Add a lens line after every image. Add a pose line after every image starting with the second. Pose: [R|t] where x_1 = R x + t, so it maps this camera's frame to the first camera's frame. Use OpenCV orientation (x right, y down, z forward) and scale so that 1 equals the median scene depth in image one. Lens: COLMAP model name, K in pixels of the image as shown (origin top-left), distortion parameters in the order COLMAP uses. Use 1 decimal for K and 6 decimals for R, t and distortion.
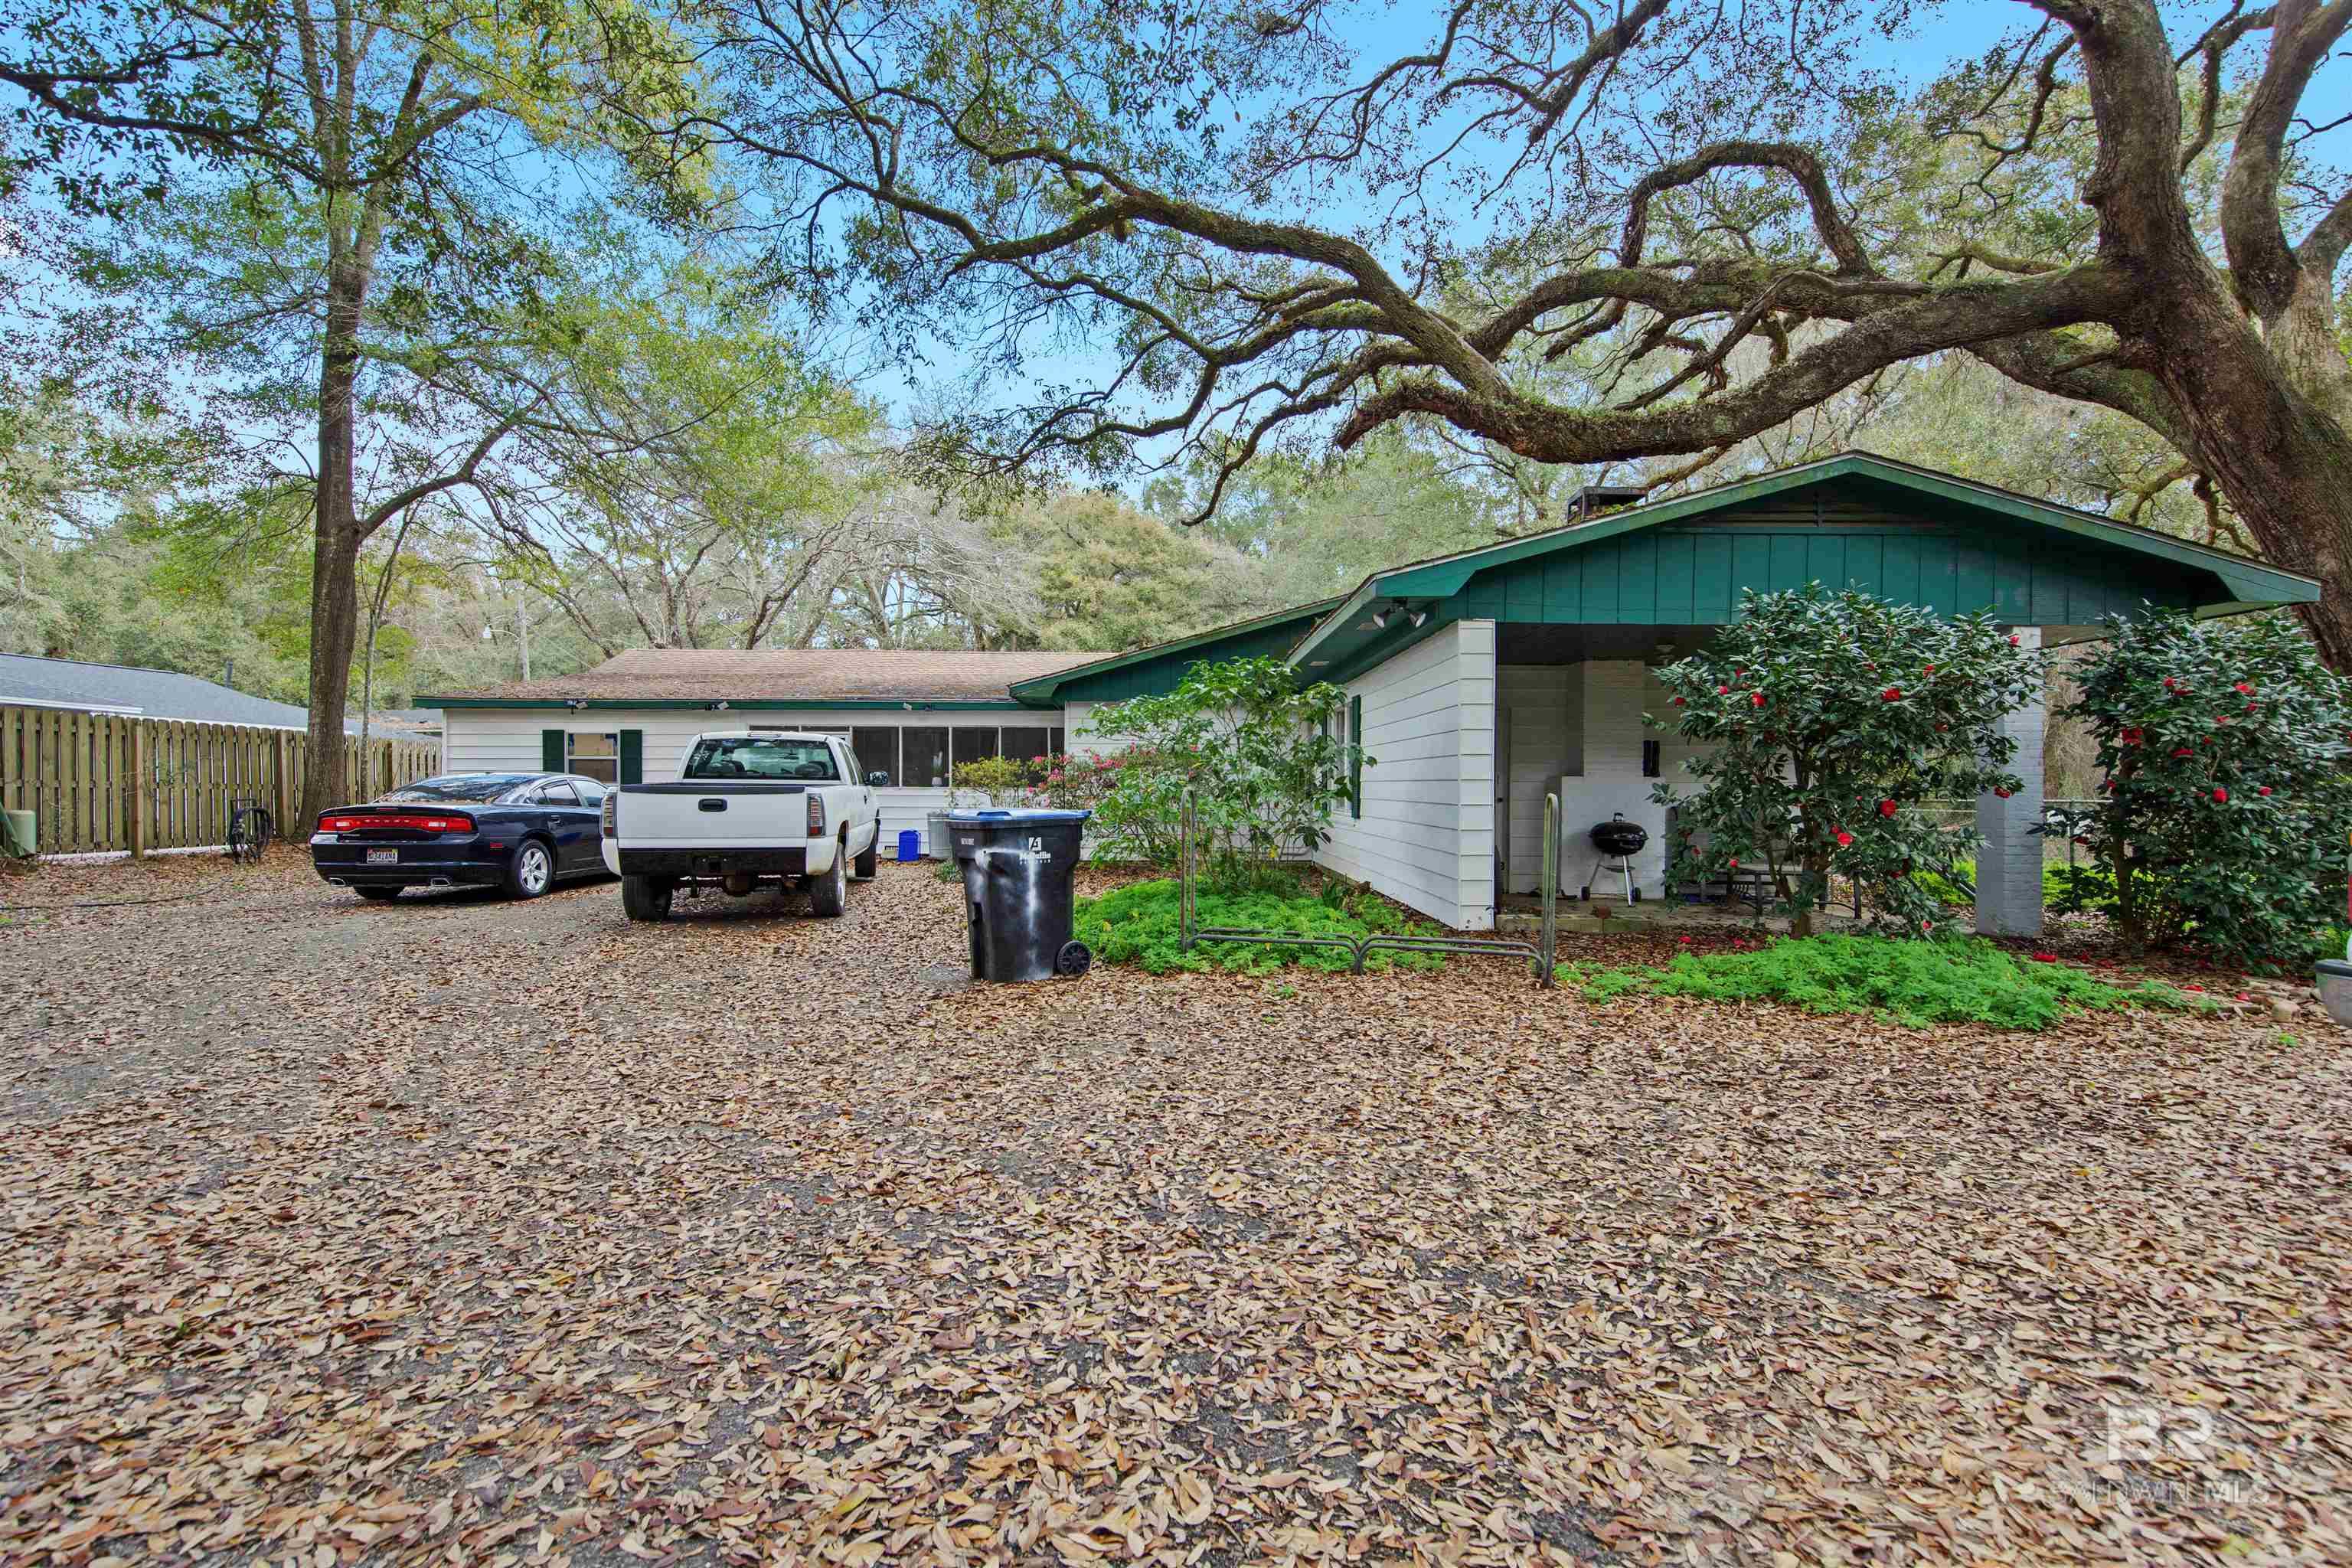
lens RADIAL K [[1051.6, 0, 1174.6], [0, 1051.6, 800.1], [0, 0, 1]] dist [0.011792, -0.000430]
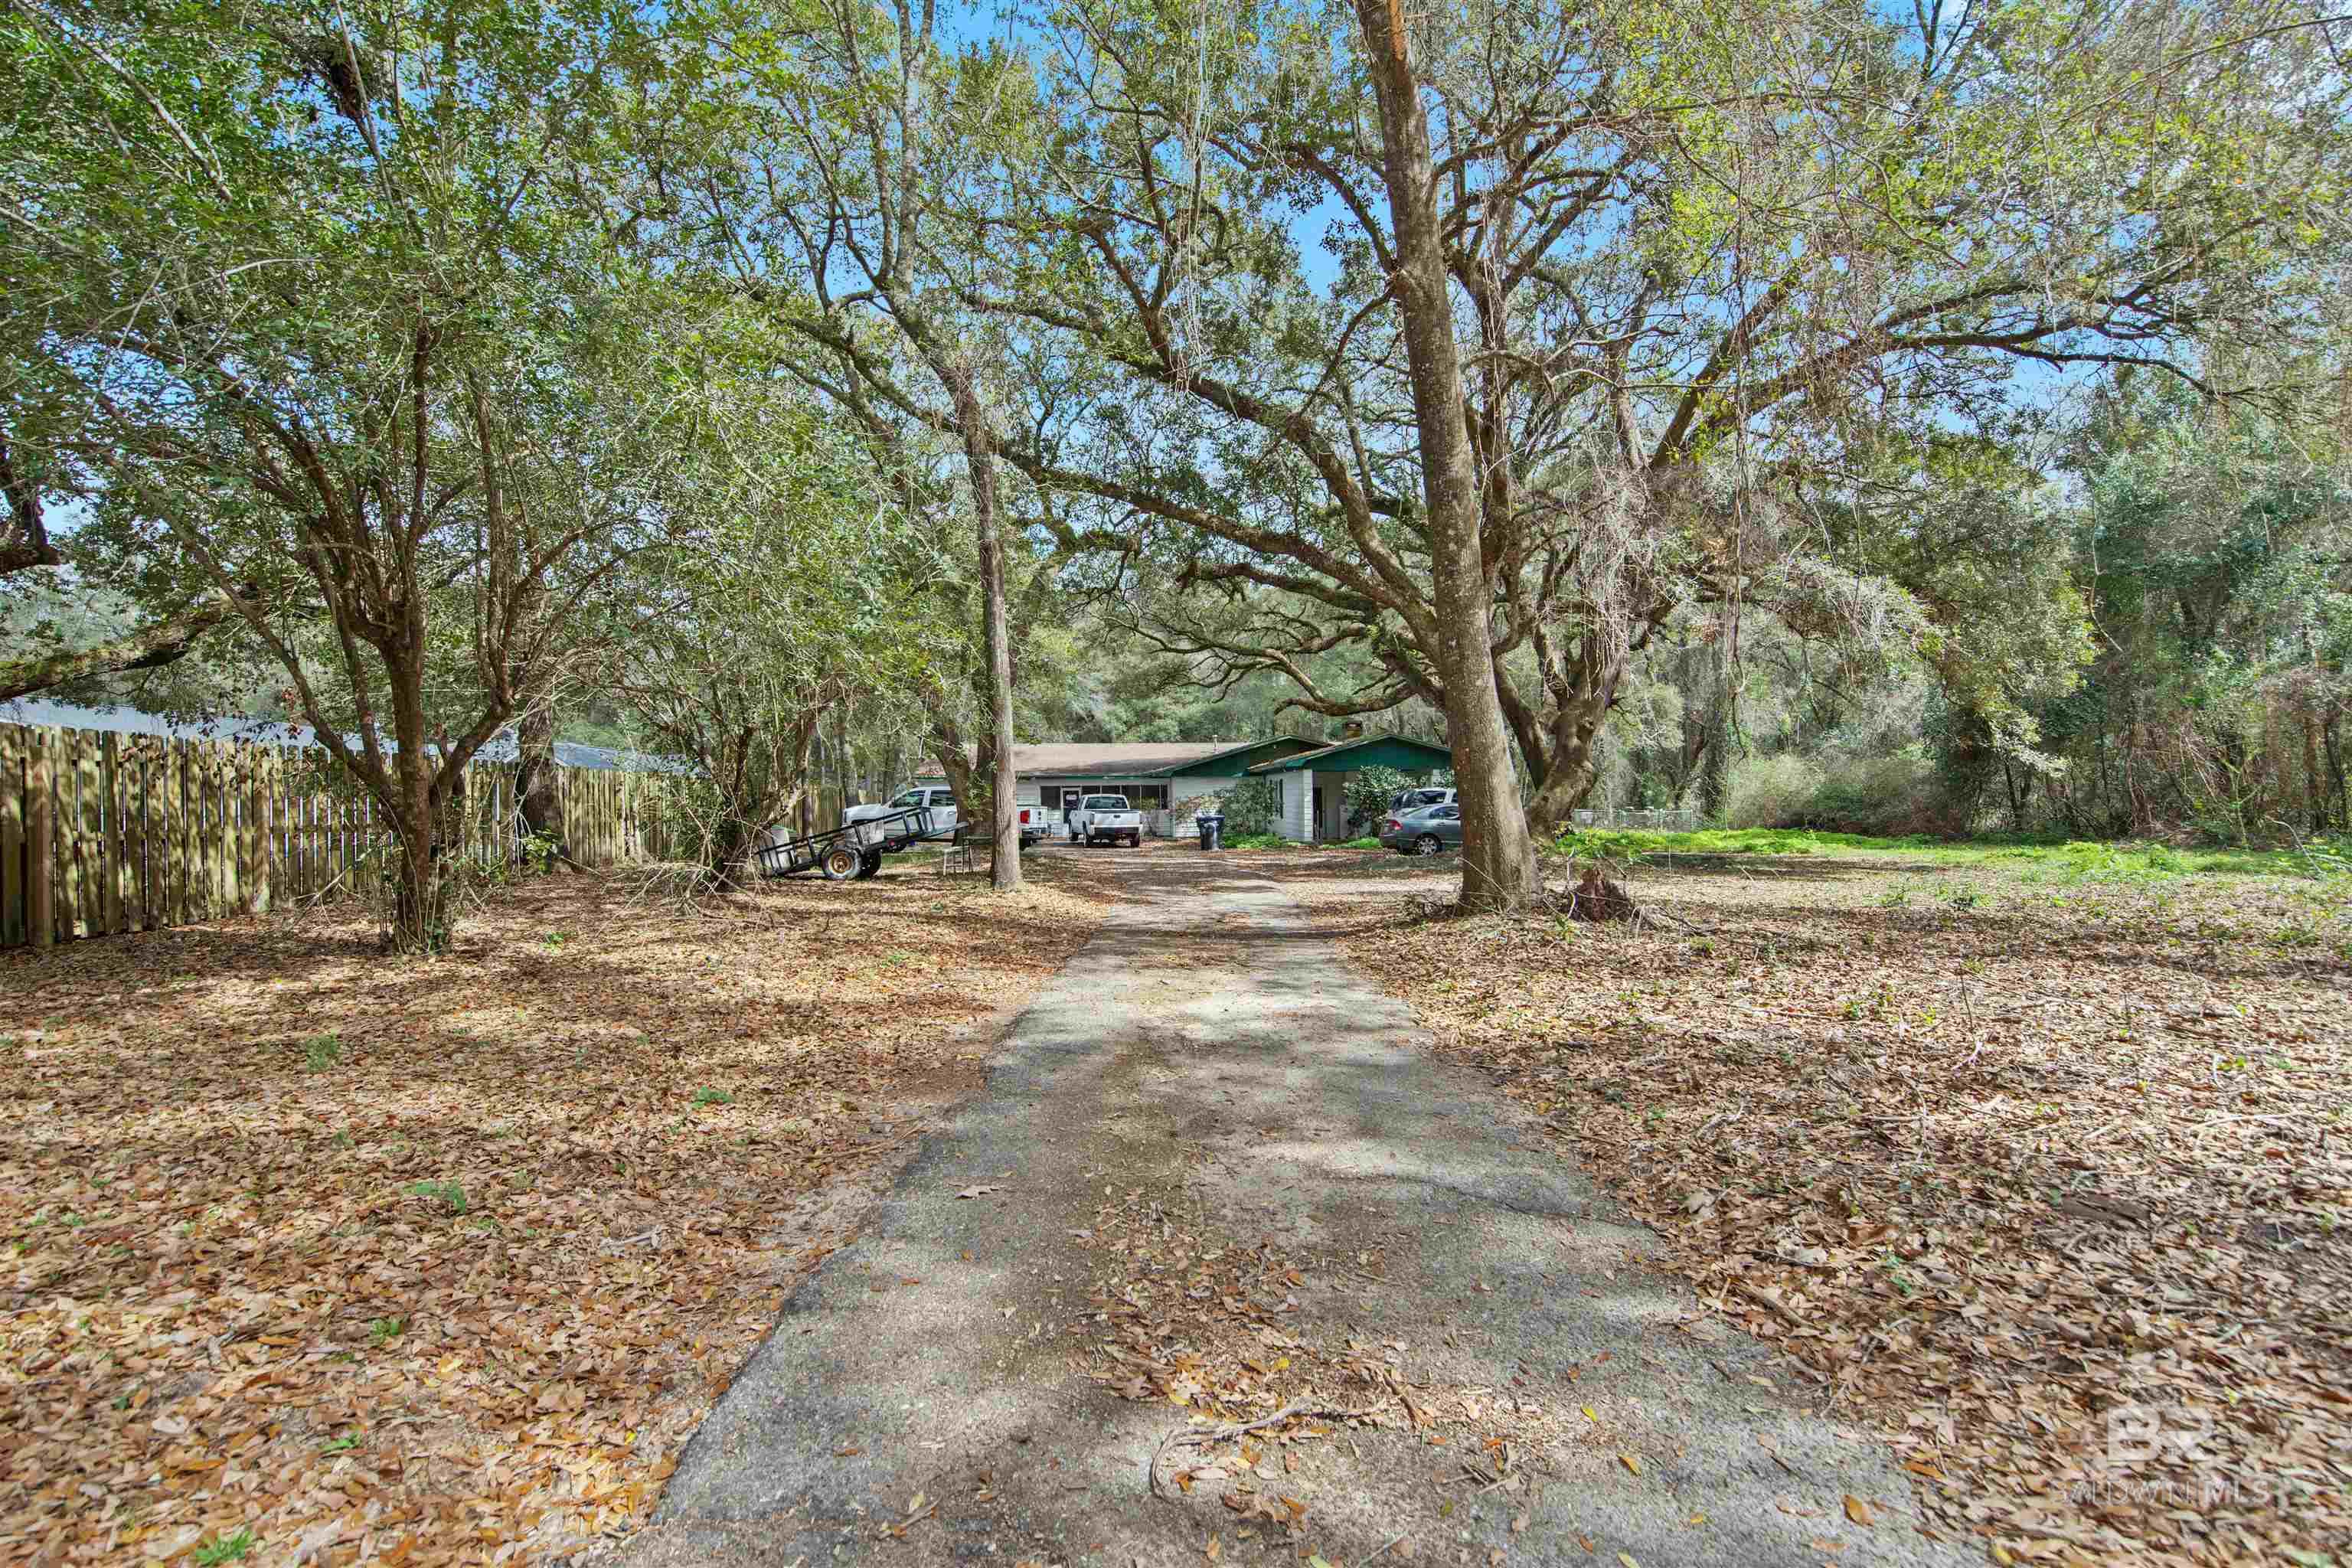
lens RADIAL K [[1051.6, 0, 1174.6], [0, 1051.6, 800.1], [0, 0, 1]] dist [0.011792, -0.000430]
pose [[0.997876, -0.014414, 0.063524, -0.403020], [0.015294, 0.999793, -0.013396, 0.000504], [-0.063318, 0.014340, 0.997890, -2.470686]]
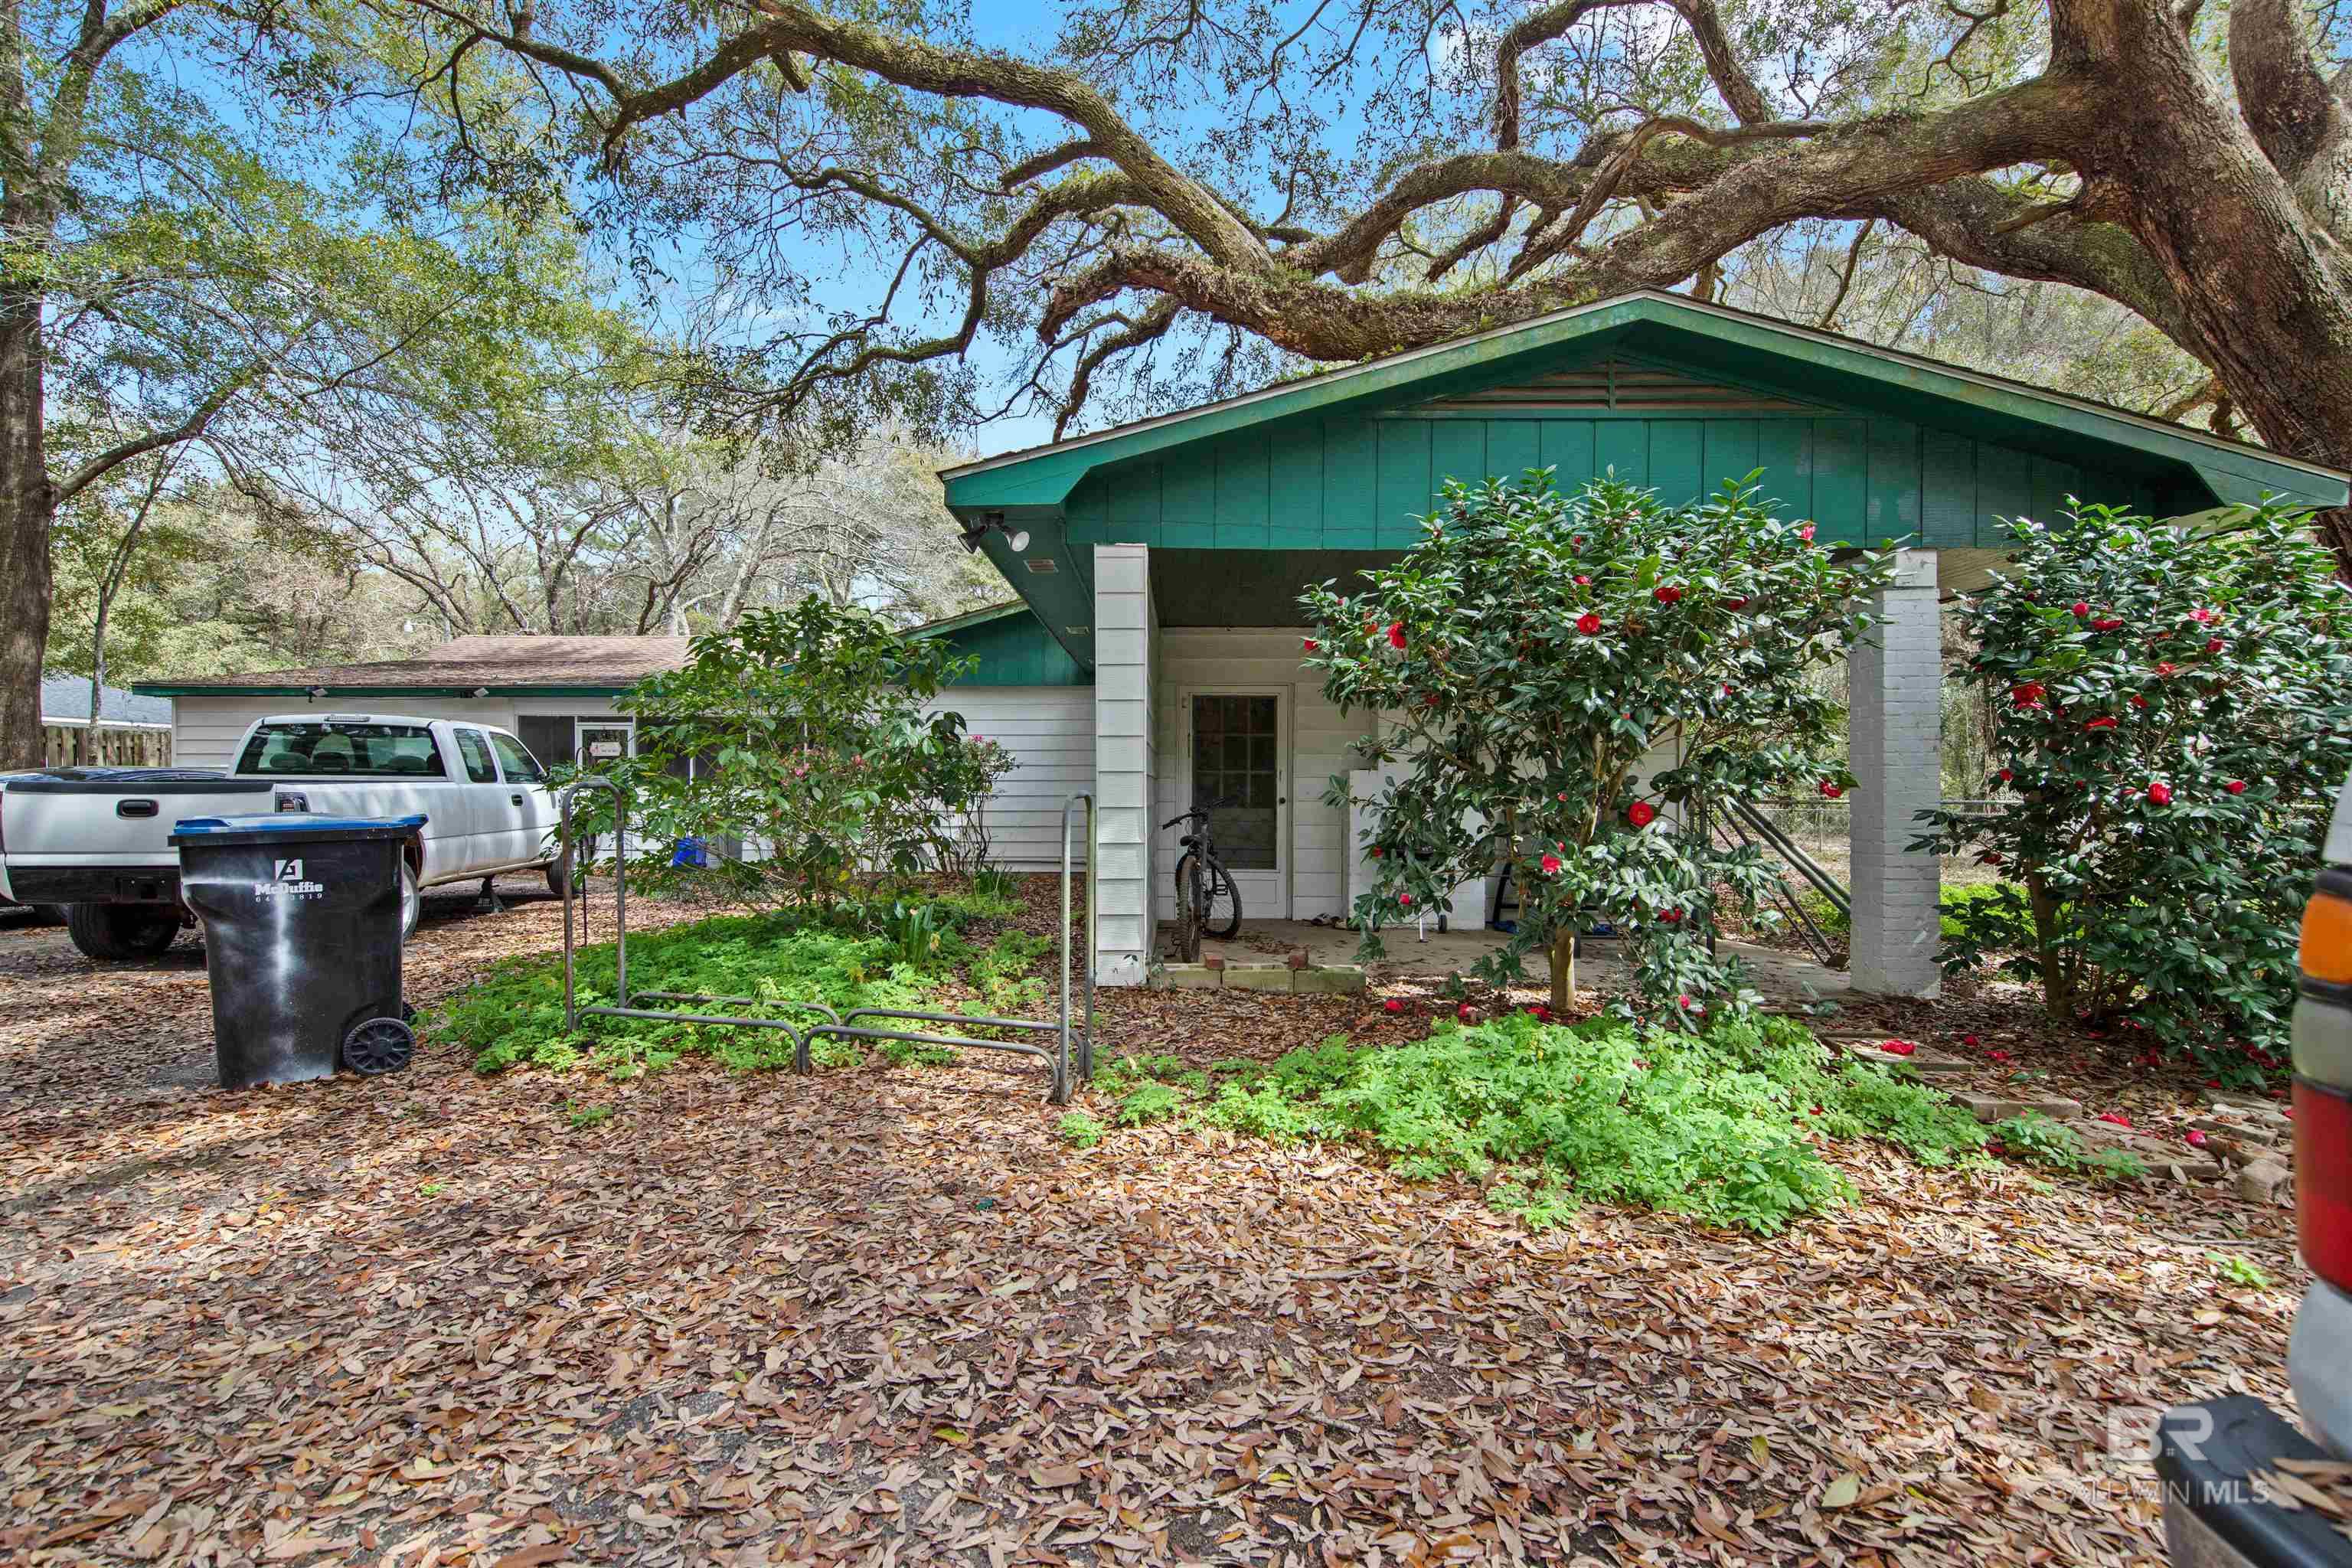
lens RADIAL K [[1051.6, 0, 1174.6], [0, 1051.6, 800.1], [0, 0, 1]] dist [0.011792, -0.000430]
pose [[0.999687, -0.000020, -0.025008, 0.262340], [0.000006, 1.000000, -0.000572, -0.000216], [0.025008, 0.000571, 0.999687, 0.230339]]
